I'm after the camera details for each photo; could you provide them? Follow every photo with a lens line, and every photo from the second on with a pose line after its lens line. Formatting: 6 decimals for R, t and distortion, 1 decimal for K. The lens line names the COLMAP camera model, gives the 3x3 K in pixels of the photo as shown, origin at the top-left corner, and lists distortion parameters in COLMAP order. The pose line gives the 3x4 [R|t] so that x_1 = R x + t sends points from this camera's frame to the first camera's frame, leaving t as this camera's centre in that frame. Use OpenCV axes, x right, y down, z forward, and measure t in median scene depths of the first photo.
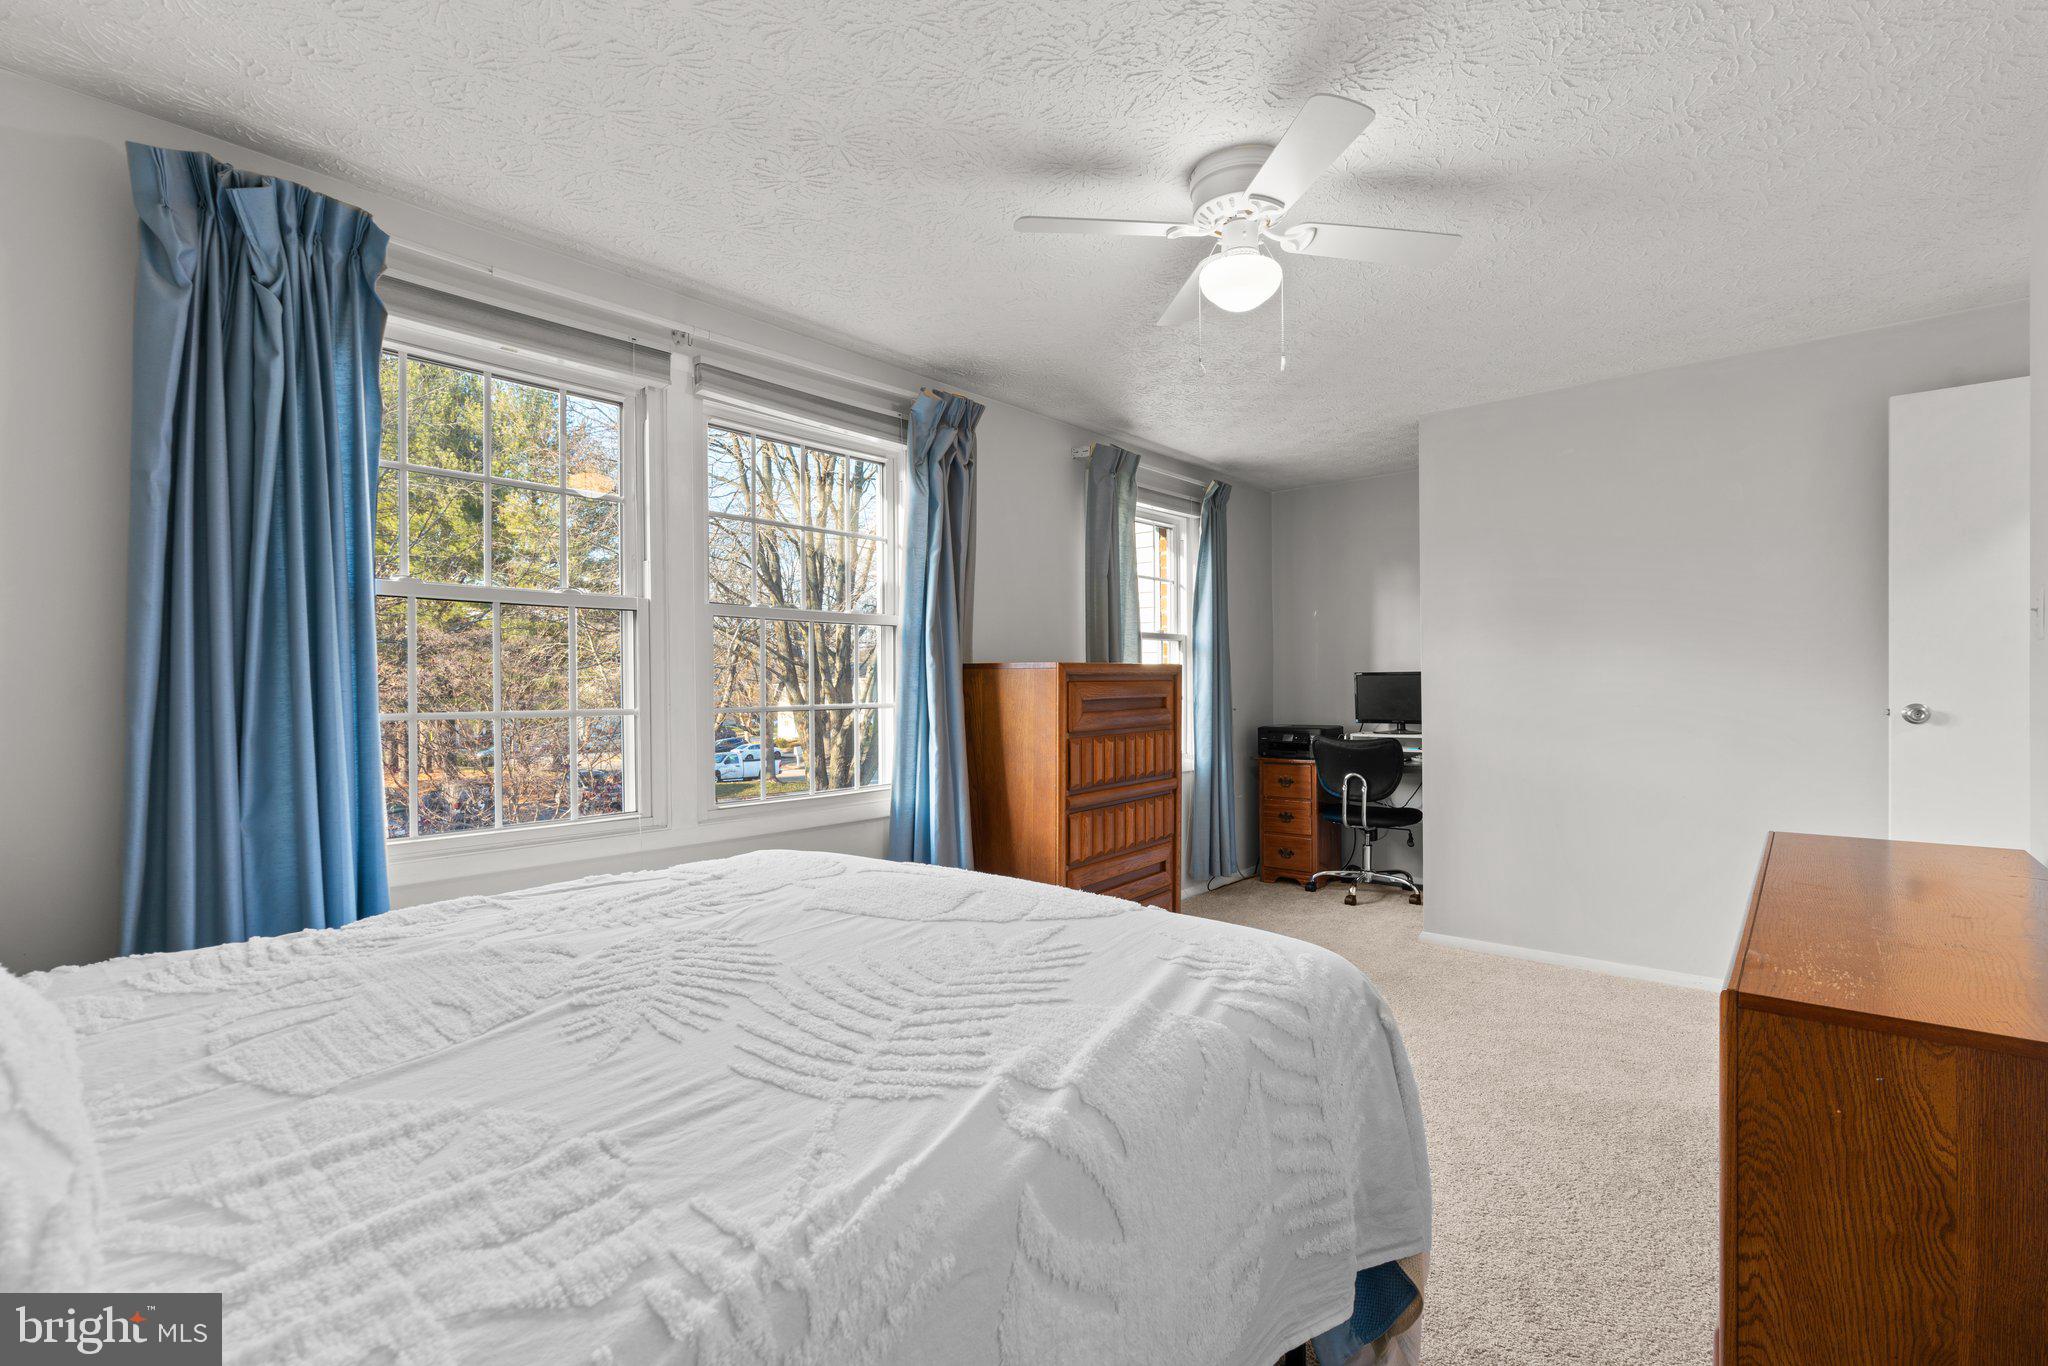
lens RADIAL K [[925.5, 0, 1023.8], [0, 925.5, 673.0], [0, 0, 1]] dist [-0.004224, 0.000844]
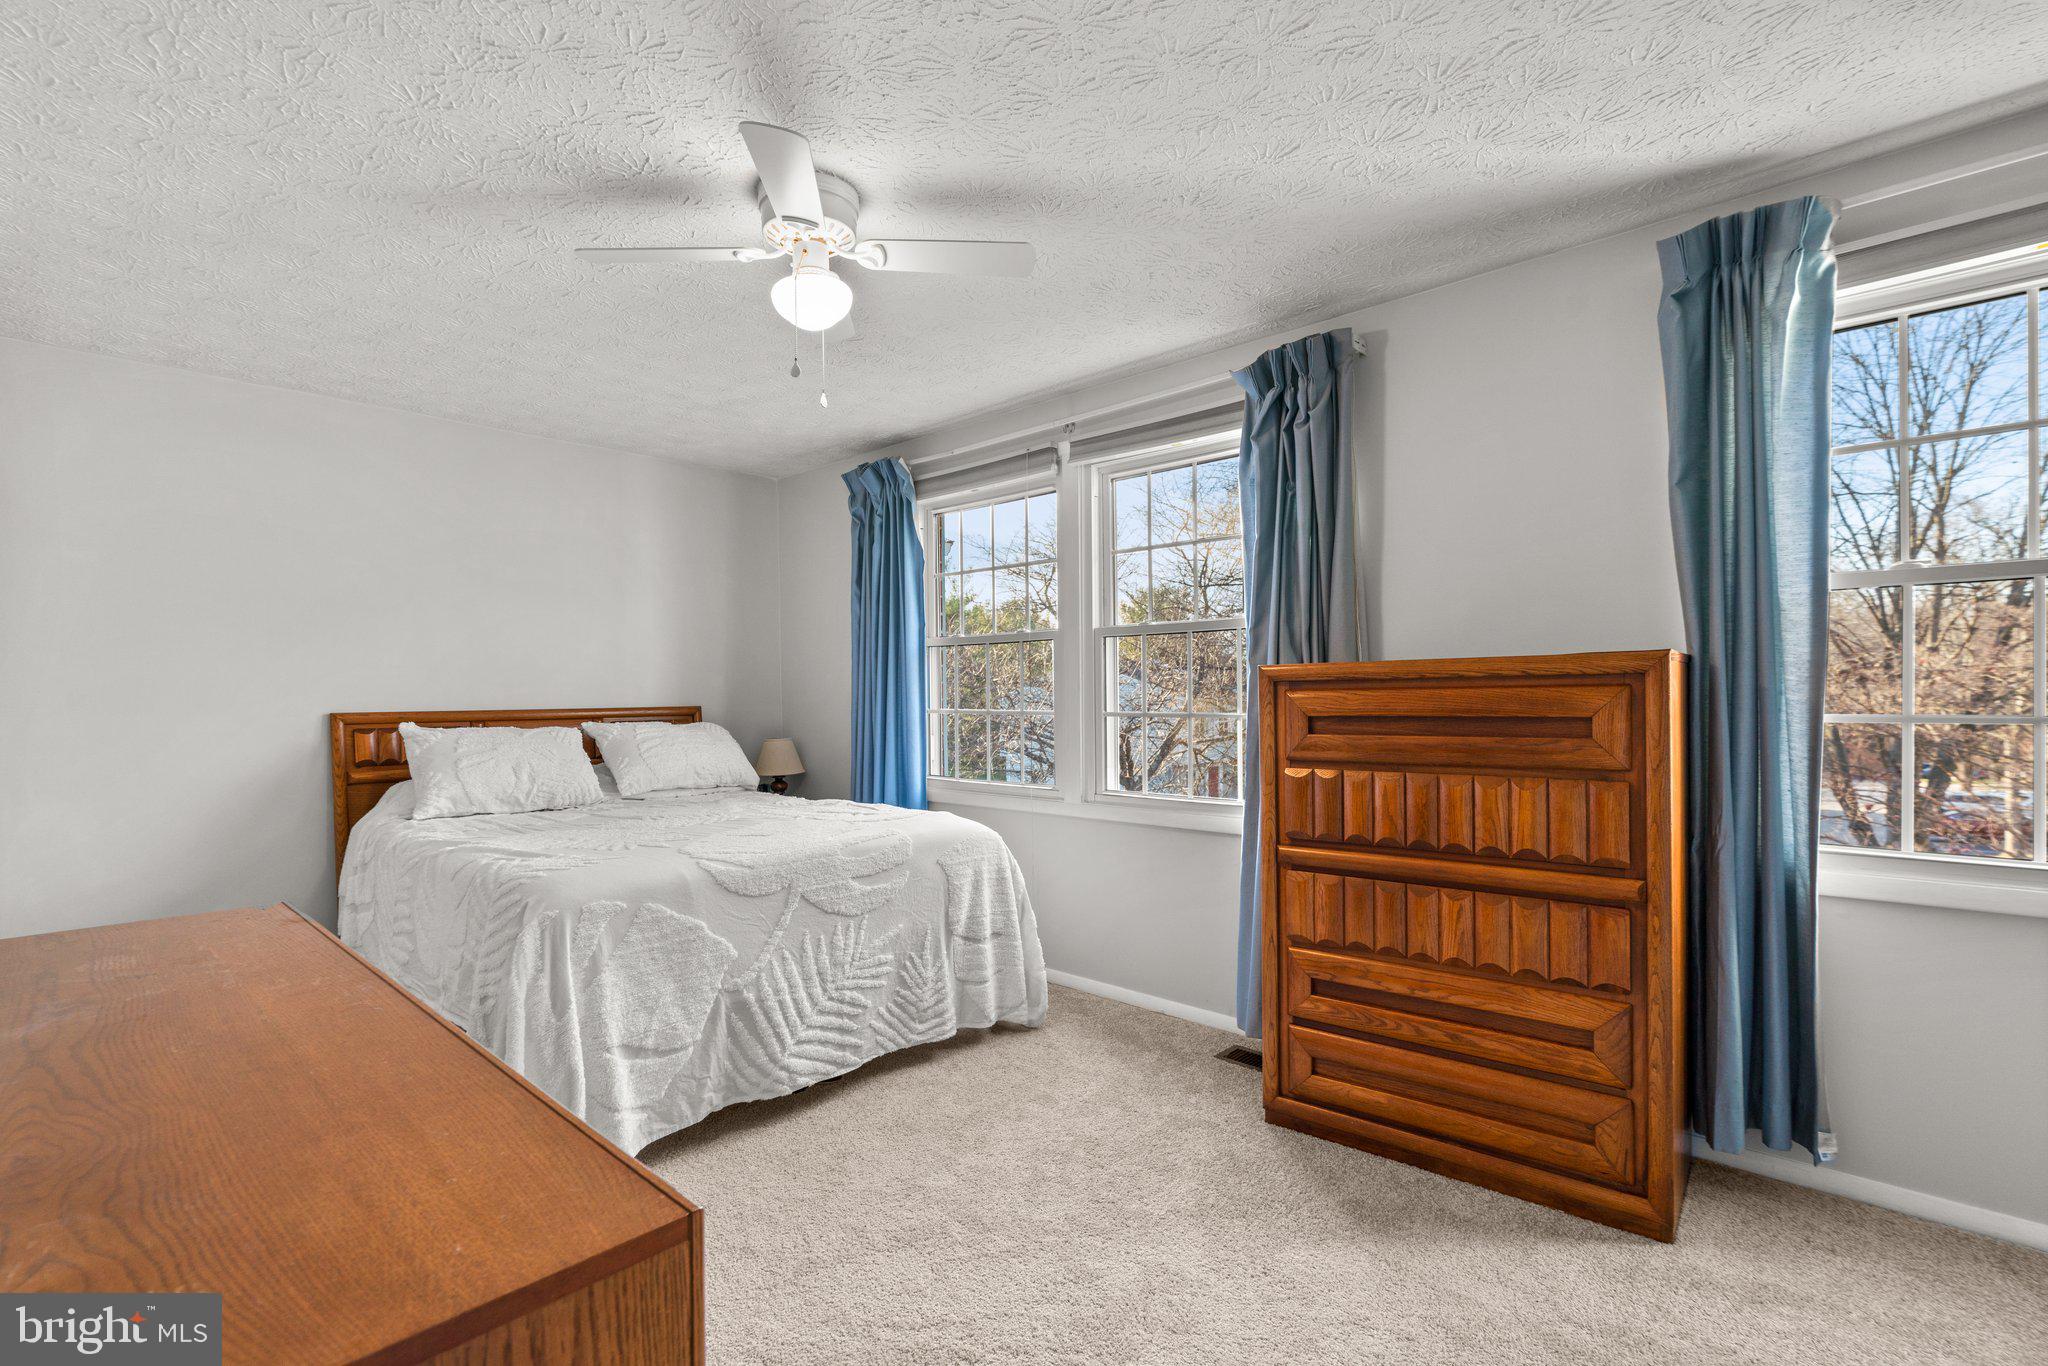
lens RADIAL K [[947.0, 0, 1024.0], [0, 947.0, 683.0], [0, 0, 1]] dist [-0.002952, 0.000900]
pose [[-0.038200, -0.024430, -0.998971, 0.964786], [0.000299, 0.999701, -0.024460, 0.031988], [0.999270, -0.001233, -0.038181, 0.985469]]
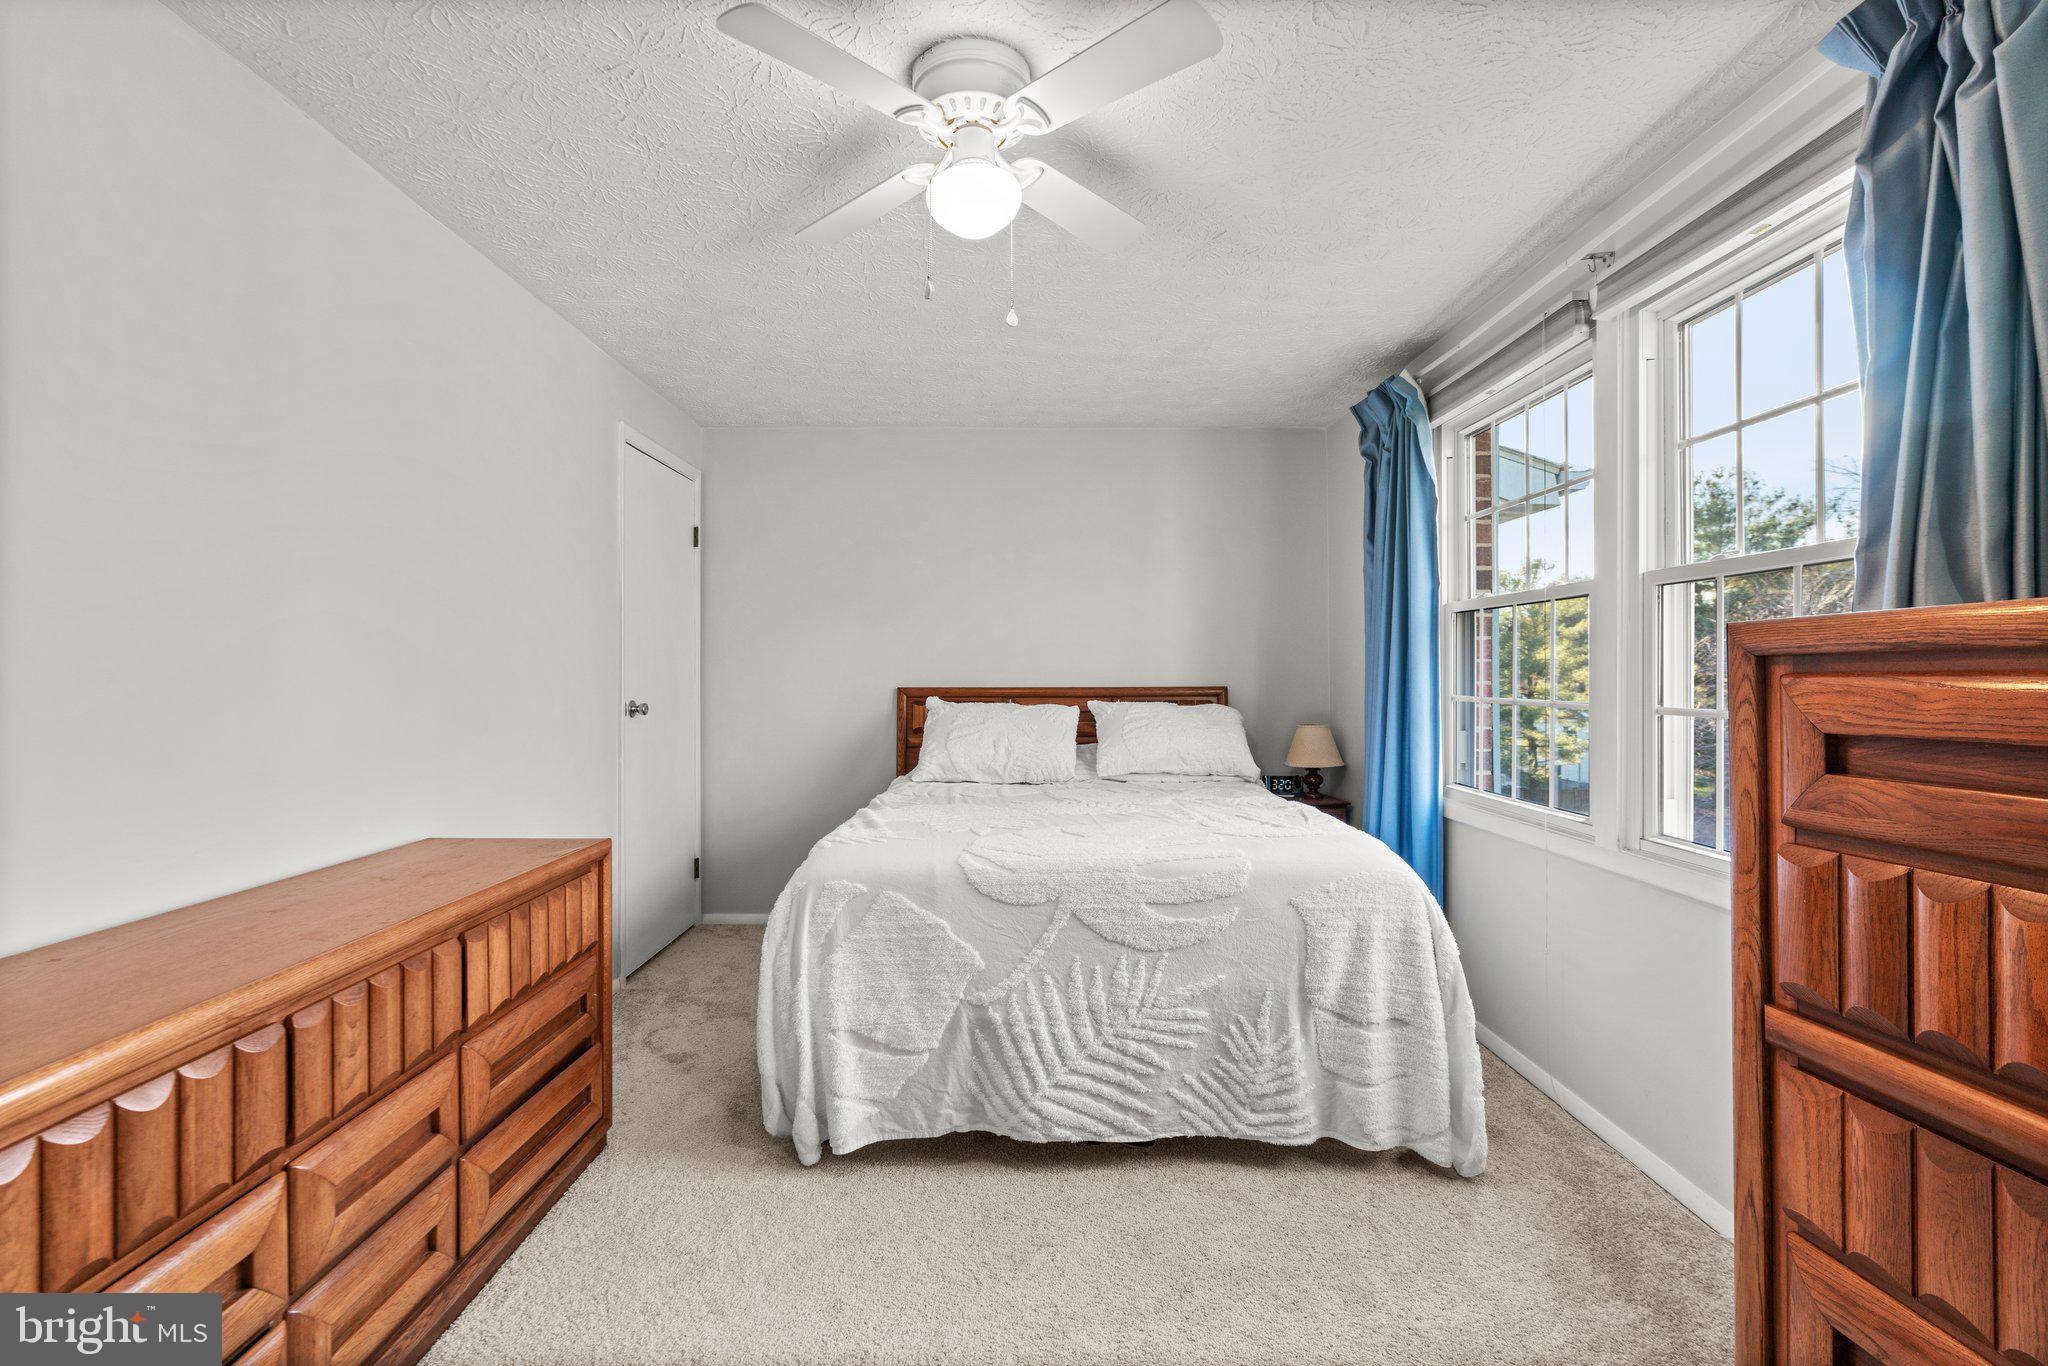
lens RADIAL K [[925.5, 0, 1023.8], [0, 925.5, 673.0], [0, 0, 1]] dist [-0.004224, 0.000844]
pose [[-0.753720, -0.017939, -0.656951, 0.569675], [-0.017565, 0.999820, -0.007149, 0.025250], [0.656961, 0.006151, -0.753900, 1.285764]]
